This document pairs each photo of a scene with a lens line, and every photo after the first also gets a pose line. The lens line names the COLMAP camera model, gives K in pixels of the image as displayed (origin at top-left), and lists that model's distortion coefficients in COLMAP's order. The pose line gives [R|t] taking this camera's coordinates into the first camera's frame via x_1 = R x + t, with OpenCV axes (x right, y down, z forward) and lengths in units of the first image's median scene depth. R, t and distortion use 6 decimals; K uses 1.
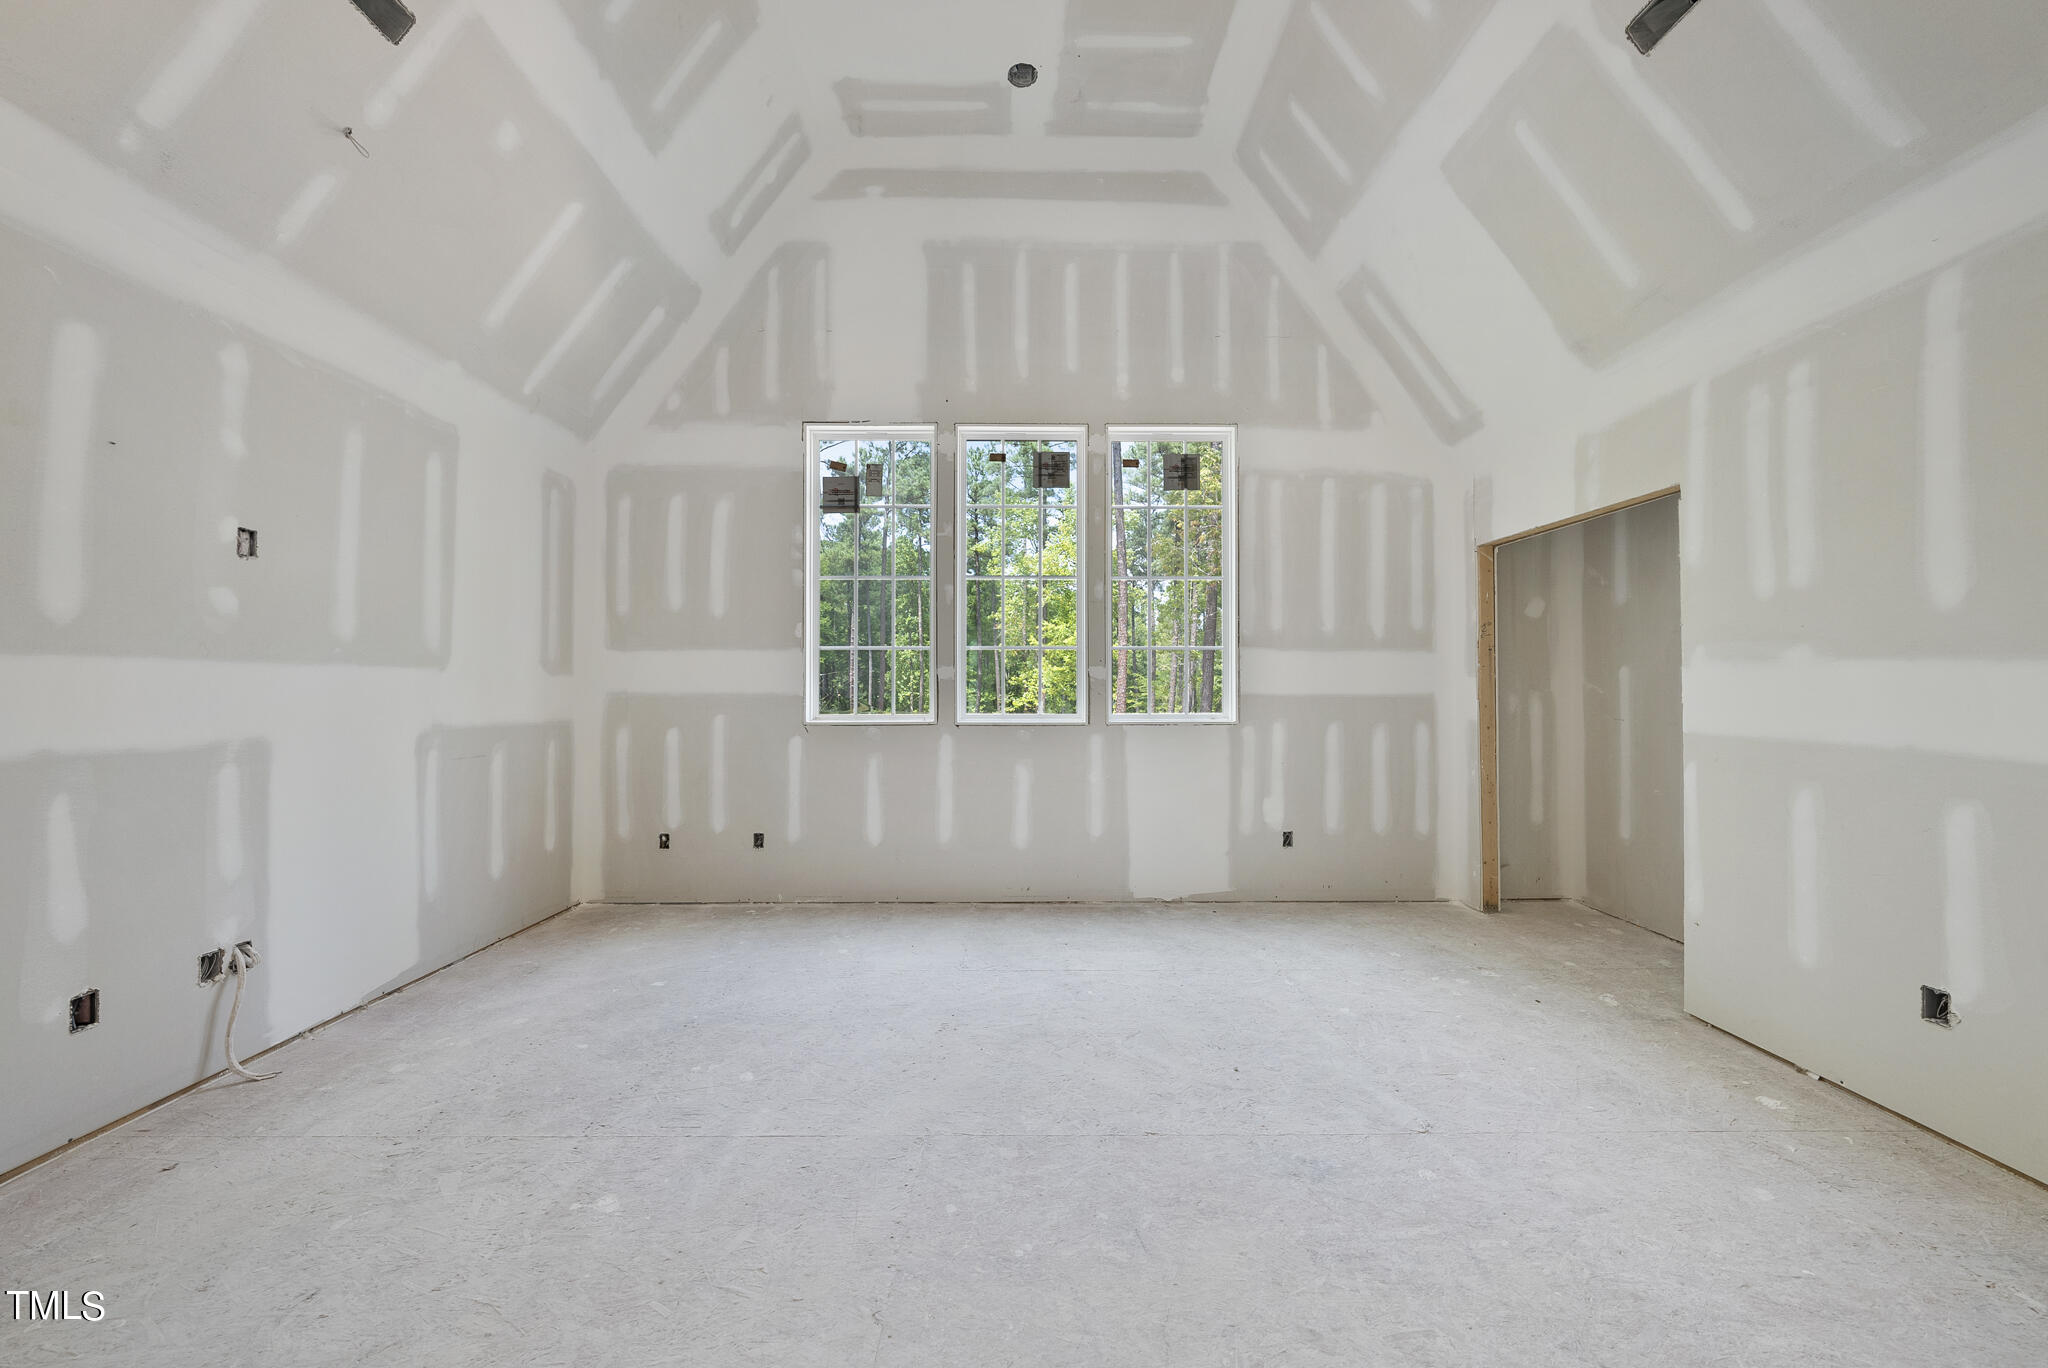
lens RADIAL K [[710.9, 0, 1023.6], [0, 710.9, 687.1], [0, 0, 1]] dist [-0.001762, -0.000128]
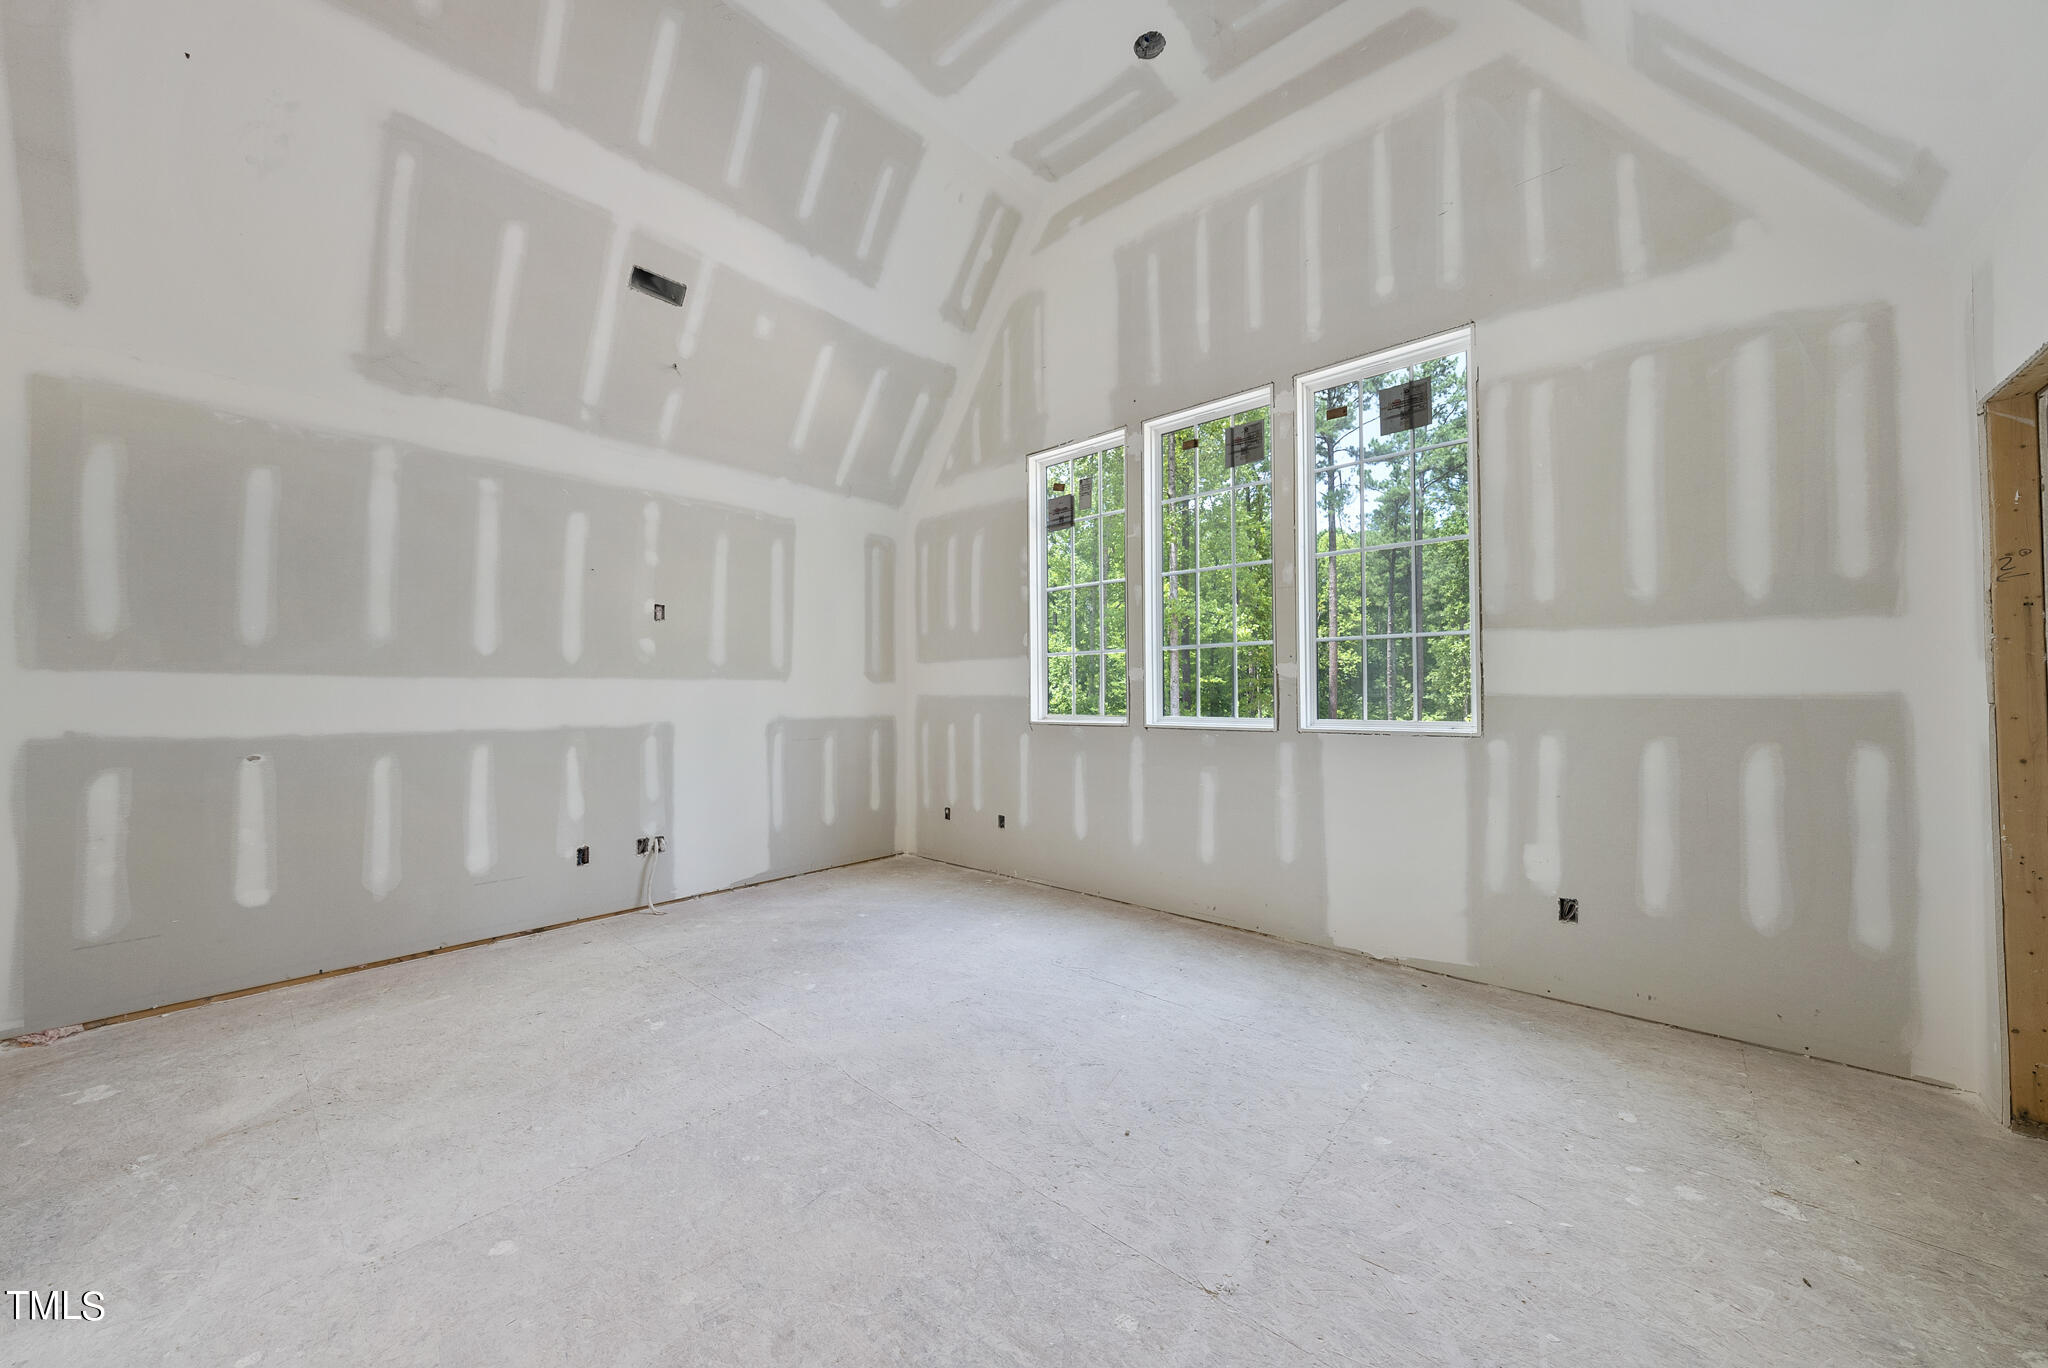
lens RADIAL K [[710.9, 0, 1027.0], [0, 710.9, 687.8], [0, 0, 1]] dist [-0.001762, -0.000128]
pose [[0.747791, -0.009819, -0.663861, 0.468565], [0.008960, 0.999949, -0.004697, 0.001910], [0.663873, -0.002436, 0.747841, 0.166944]]
